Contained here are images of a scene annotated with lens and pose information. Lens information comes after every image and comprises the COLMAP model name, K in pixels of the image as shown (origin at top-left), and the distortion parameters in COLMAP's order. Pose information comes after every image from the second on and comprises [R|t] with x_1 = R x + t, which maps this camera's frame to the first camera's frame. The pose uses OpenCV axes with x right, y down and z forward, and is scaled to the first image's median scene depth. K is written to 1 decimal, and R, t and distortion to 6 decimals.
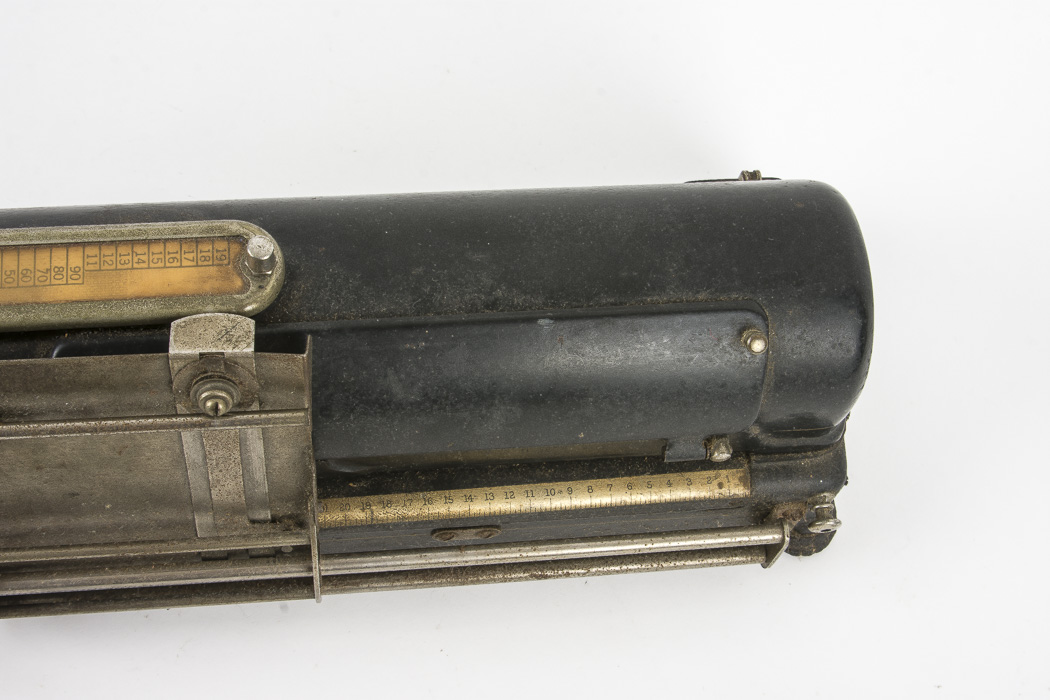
lens RADIAL K [[1594.5, 0, 555.7], [0, 1594.5, 341.3], [0, 0, 1]] dist [-0.094427, 0.000000]
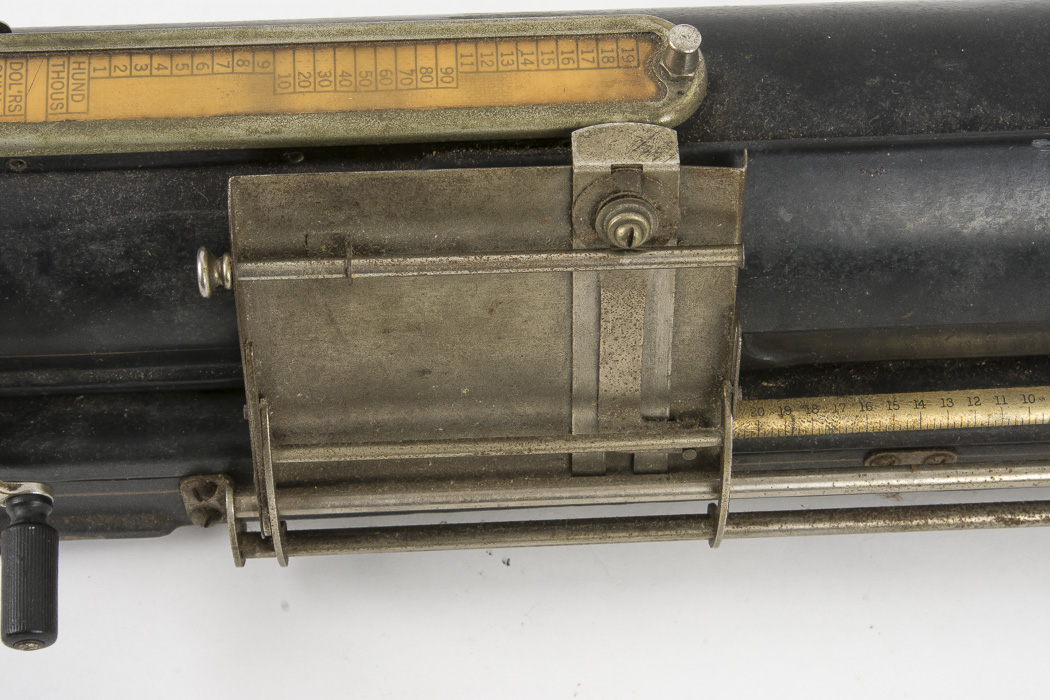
lens RADIAL K [[2432.3, 0, 525.0], [0, 2432.3, 348.9], [0, 0, 1]] dist [0.113461, 0.000000]
pose [[0.993912, 0.000349, -0.110178, -0.123445], [-0.009624, 0.996448, -0.083655, 0.186224], [0.109758, 0.084206, 0.990385, -0.187501]]
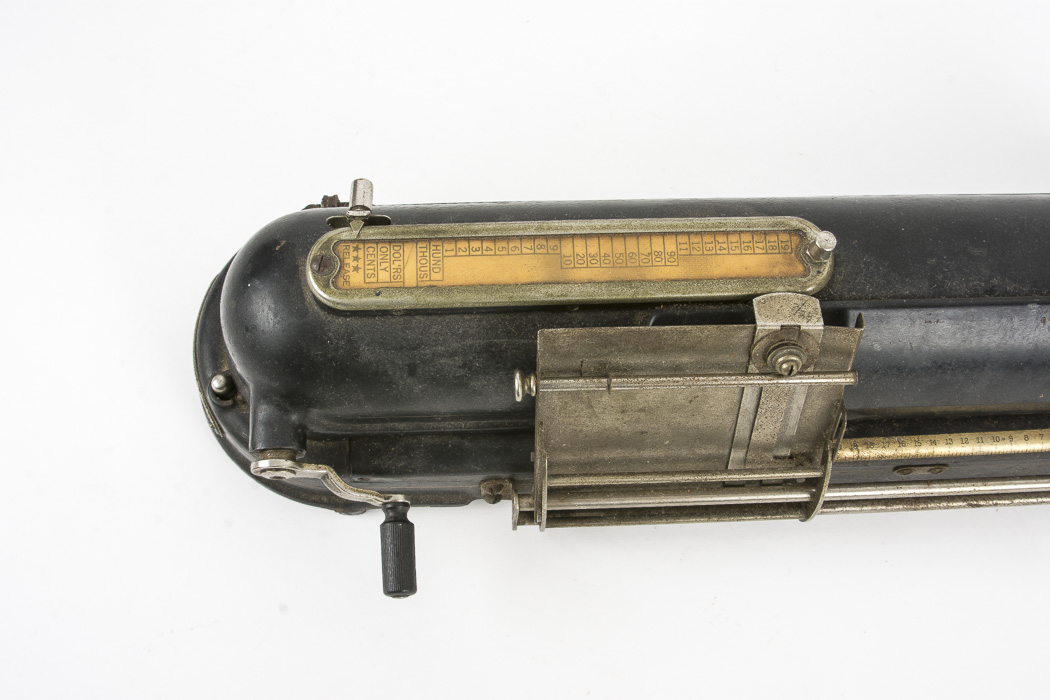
lens RADIAL K [[1310.5, 0, 529.5], [0, 1310.5, 349.4], [0, 0, 1]] dist [-0.157902, 0.000000]
pose [[0.994755, 0.030260, -0.097711, -0.296460], [-0.025300, 0.998347, 0.051613, -0.019714], [0.099112, -0.048870, 0.993876, -0.032204]]
